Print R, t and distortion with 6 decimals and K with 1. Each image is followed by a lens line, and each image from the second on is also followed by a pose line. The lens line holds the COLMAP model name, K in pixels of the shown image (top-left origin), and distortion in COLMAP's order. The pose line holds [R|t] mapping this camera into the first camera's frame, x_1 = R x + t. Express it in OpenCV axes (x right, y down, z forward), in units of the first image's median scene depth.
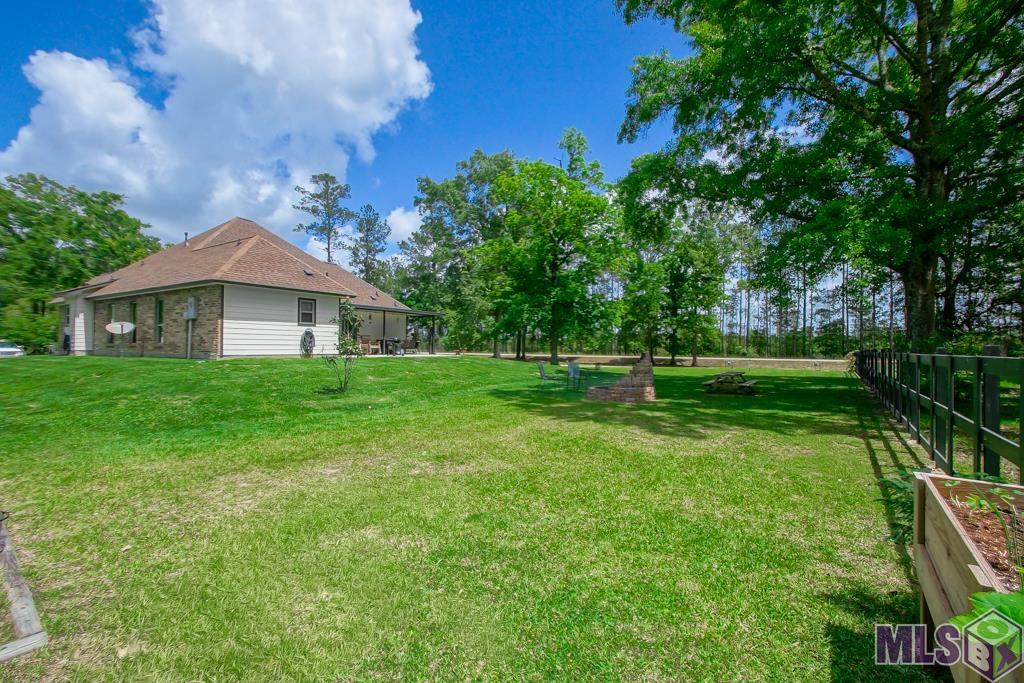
lens RADIAL K [[458.9, 0, 526.5], [0, 458.9, 343.6], [0, 0, 1]] dist [-0.000956, -0.000256]
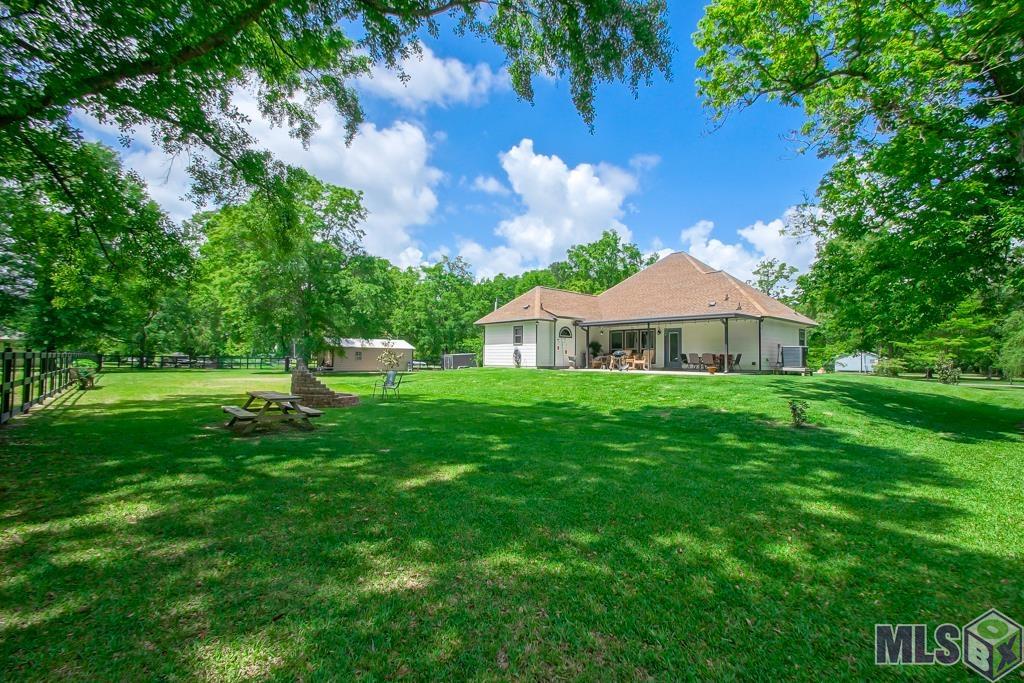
lens RADIAL K [[458.9, 0, 526.5], [0, 458.9, 343.6], [0, 0, 1]] dist [-0.000956, -0.000256]
pose [[-0.263609, -0.039603, -0.963816, 0.870115], [-0.002413, 0.999181, -0.040396, 0.012057], [0.964627, -0.008323, -0.263489, 1.395849]]
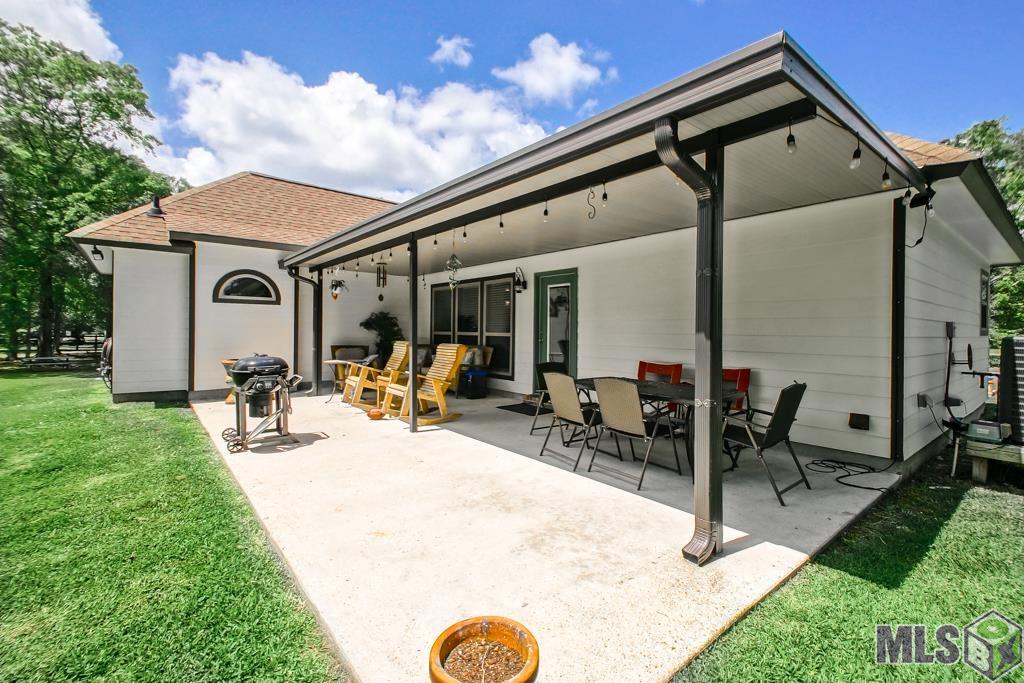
lens RADIAL K [[458.9, 0, 526.5], [0, 458.9, 343.6], [0, 0, 1]] dist [-0.000956, -0.000256]
pose [[-0.277012, 0.005703, -0.960850, -0.133722], [0.001134, 0.999984, 0.005609, -0.022536], [0.960866, 0.000465, -0.277014, 1.550579]]
